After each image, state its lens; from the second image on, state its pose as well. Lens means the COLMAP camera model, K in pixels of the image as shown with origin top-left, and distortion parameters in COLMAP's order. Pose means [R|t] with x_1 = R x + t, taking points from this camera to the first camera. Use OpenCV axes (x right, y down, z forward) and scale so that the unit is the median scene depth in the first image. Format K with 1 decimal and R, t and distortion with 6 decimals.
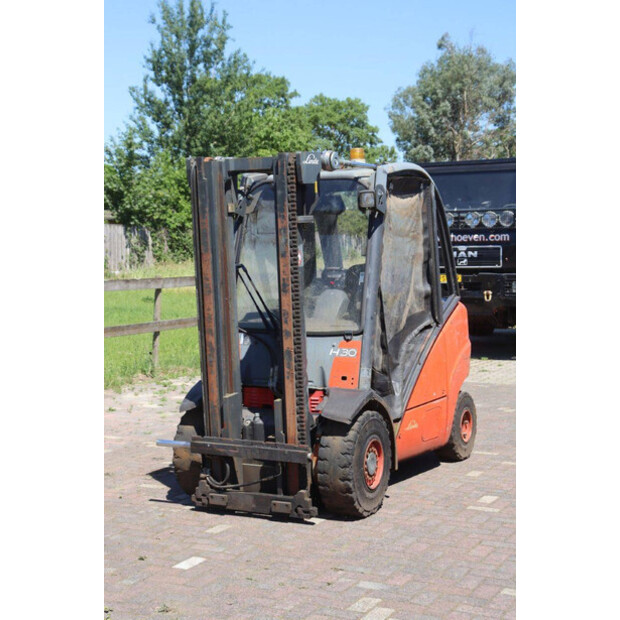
lens RADIAL K [[1082.7, 0, 309.1], [0, 1082.7, 312.6], [0, 0, 1]] dist [0.232584, 0.000000]
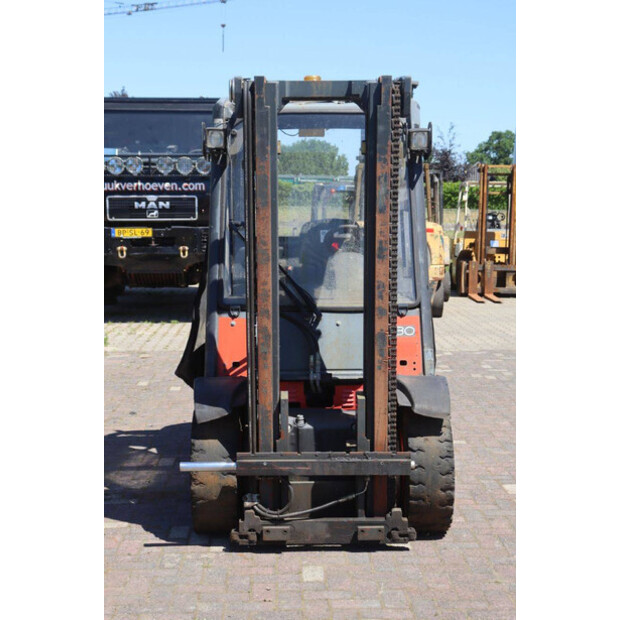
lens RADIAL K [[1126.6, 0, 306.5], [0, 1126.6, 307.3], [0, 0, 1]] dist [0.239013, 0.000000]
pose [[0.879940, -0.044815, 0.472965, -0.429246], [0.026542, 0.998623, 0.045244, -0.020767], [-0.474342, -0.027259, 0.879919, 0.298003]]
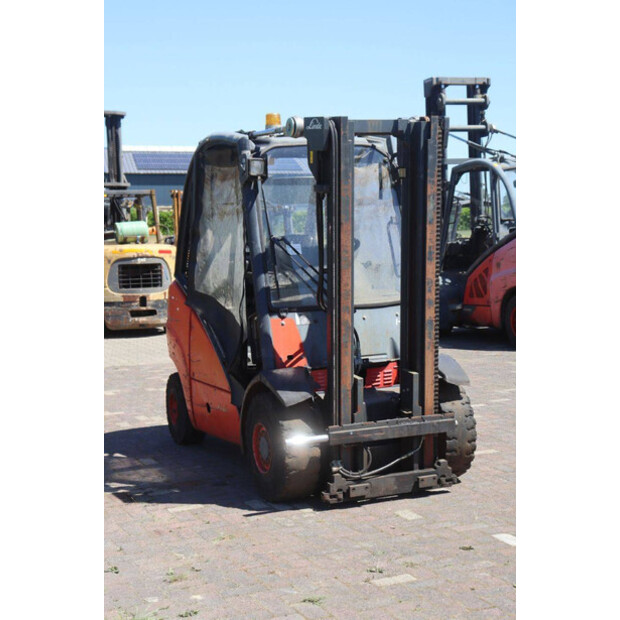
lens RADIAL K [[1103.8, 0, 311.9], [0, 1103.8, 305.5], [0, 0, 1]] dist [0.243122, 0.000000]
pose [[0.631111, -0.078243, 0.771736, -0.816491], [0.074500, 0.996415, 0.040097, -0.024749], [-0.772106, 0.032189, 0.634678, 0.428405]]
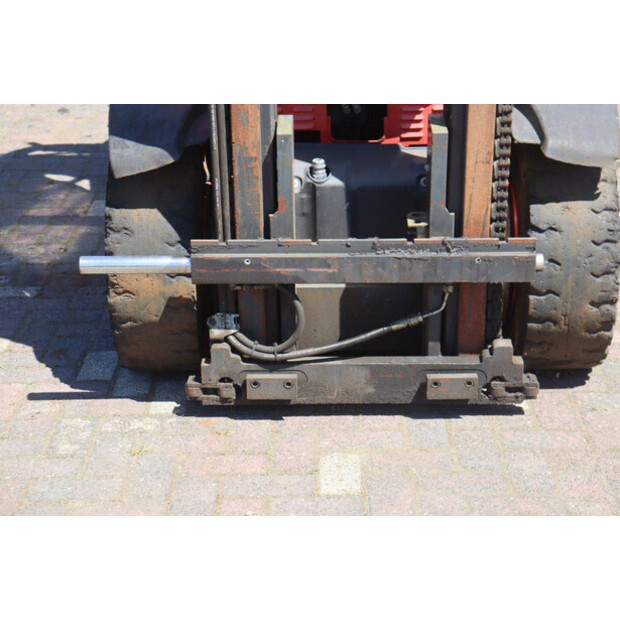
lens RADIAL K [[1358.7, 0, 315.6], [0, 1358.7, 293.9], [0, 0, 1]] dist [0.384278, 0.000000]
pose [[0.892798, -0.160105, 0.421045, -0.272416], [0.031218, 0.954448, 0.296740, -0.008905], [-0.449375, -0.251785, 0.857127, 0.570863]]
